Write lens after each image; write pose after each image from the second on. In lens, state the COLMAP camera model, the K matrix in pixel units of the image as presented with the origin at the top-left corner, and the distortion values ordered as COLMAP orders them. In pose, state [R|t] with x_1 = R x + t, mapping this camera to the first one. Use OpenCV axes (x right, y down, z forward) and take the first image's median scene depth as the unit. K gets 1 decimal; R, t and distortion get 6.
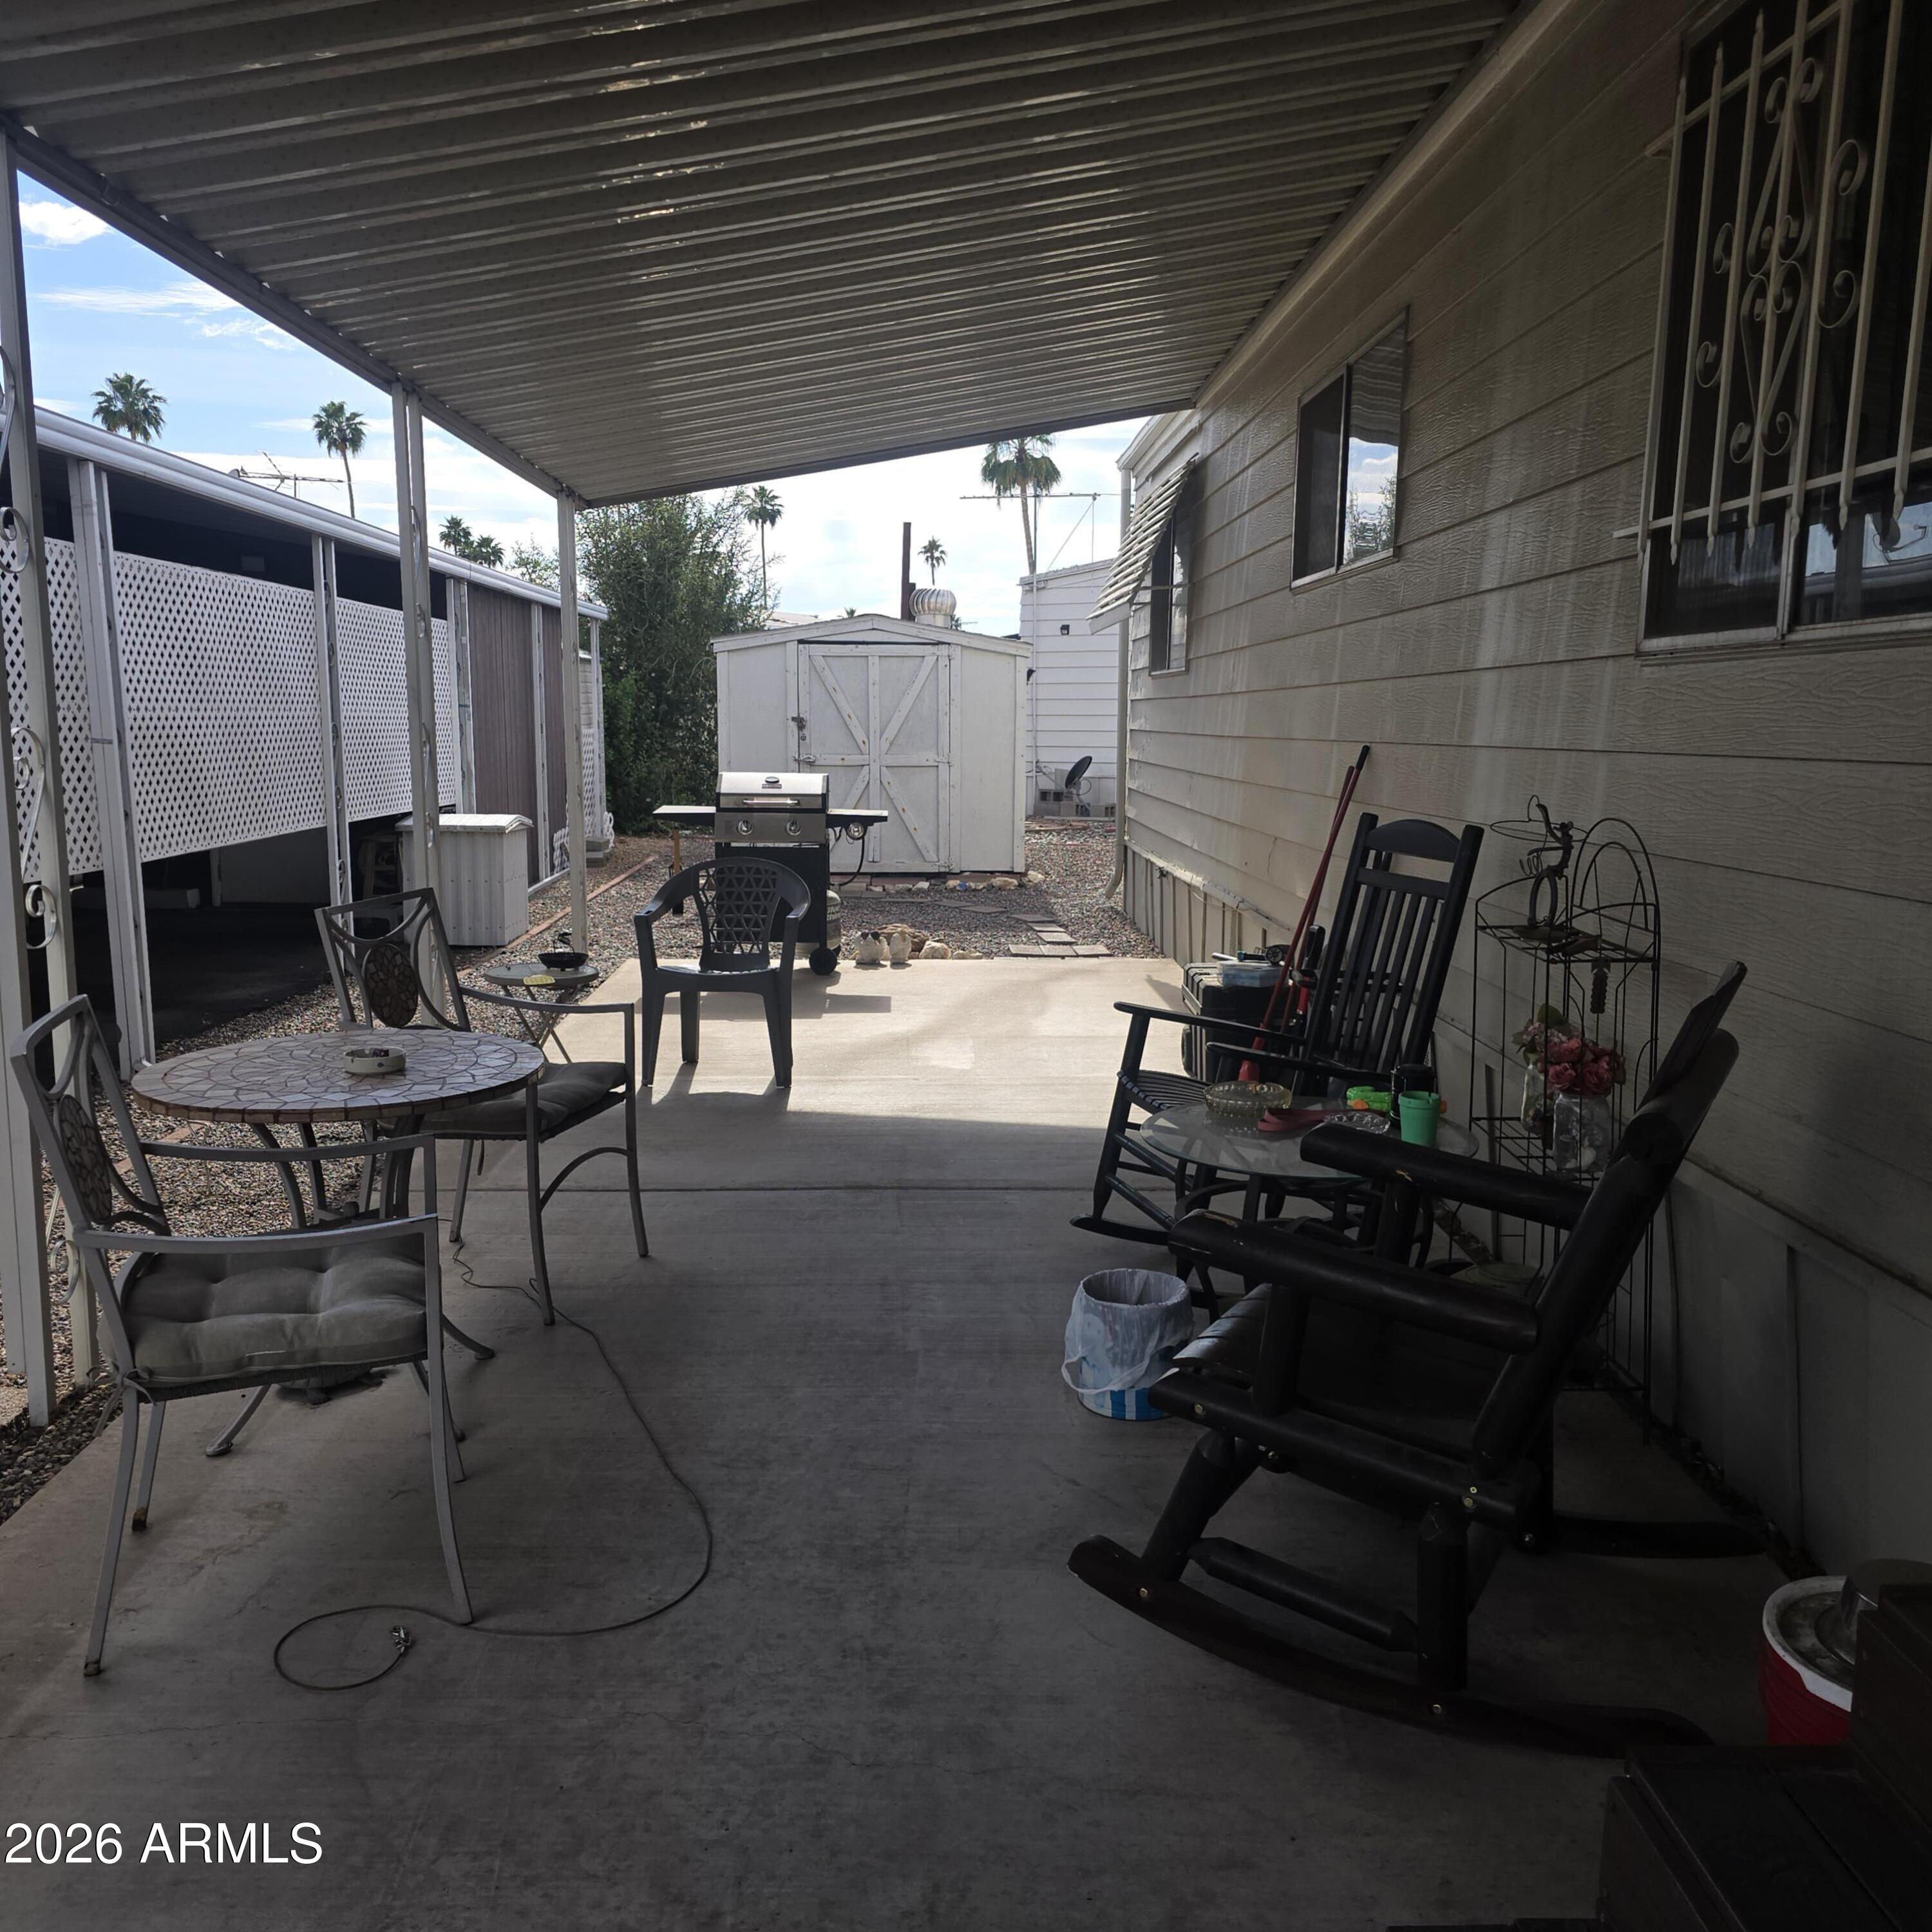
lens RADIAL K [[1752.4, 0, 965.9], [0, 1752.4, 969.2], [0, 0, 1]] dist [0.080239, -0.086221]
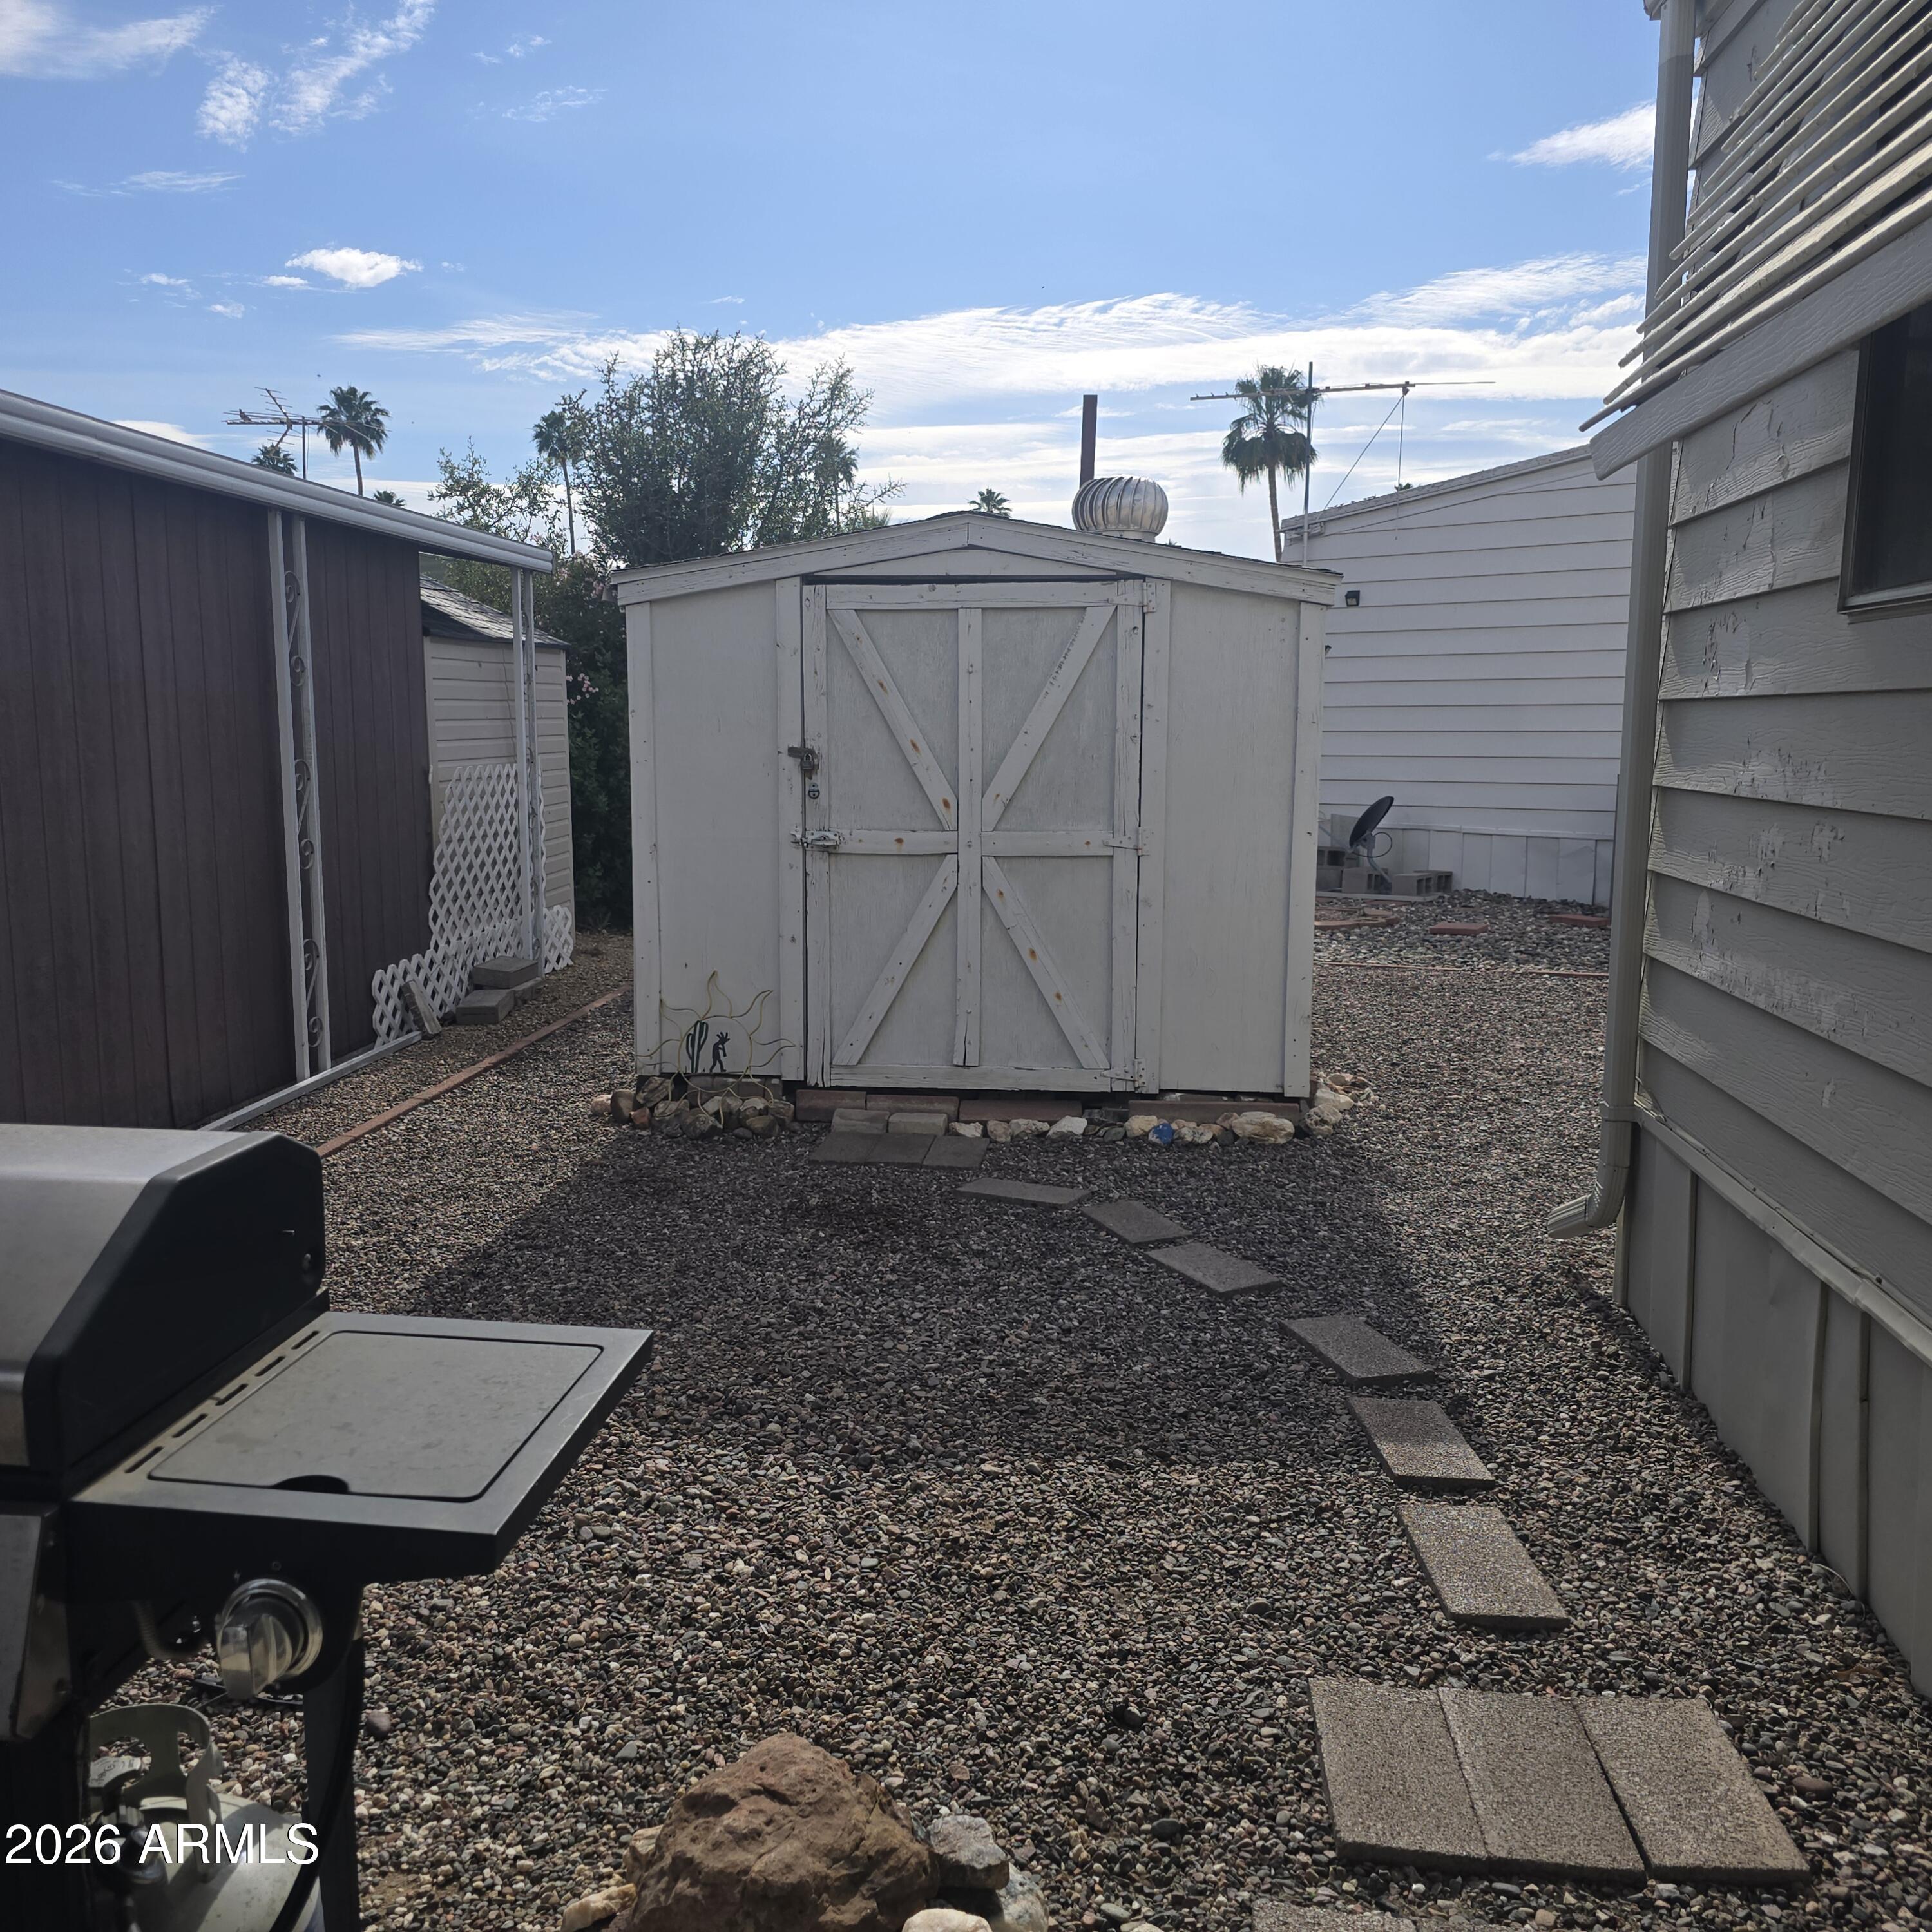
lens RADIAL K [[1752.4, 0, 906.3], [0, 1752.4, 954.2], [0, 0, 1]] dist [0.080239, -0.086221]
pose [[0.986410, 0.017669, -0.163351, 0.005542], [-0.019996, 0.999720, -0.012615, -0.084416], [0.163082, 0.015710, 0.986487, 0.555162]]
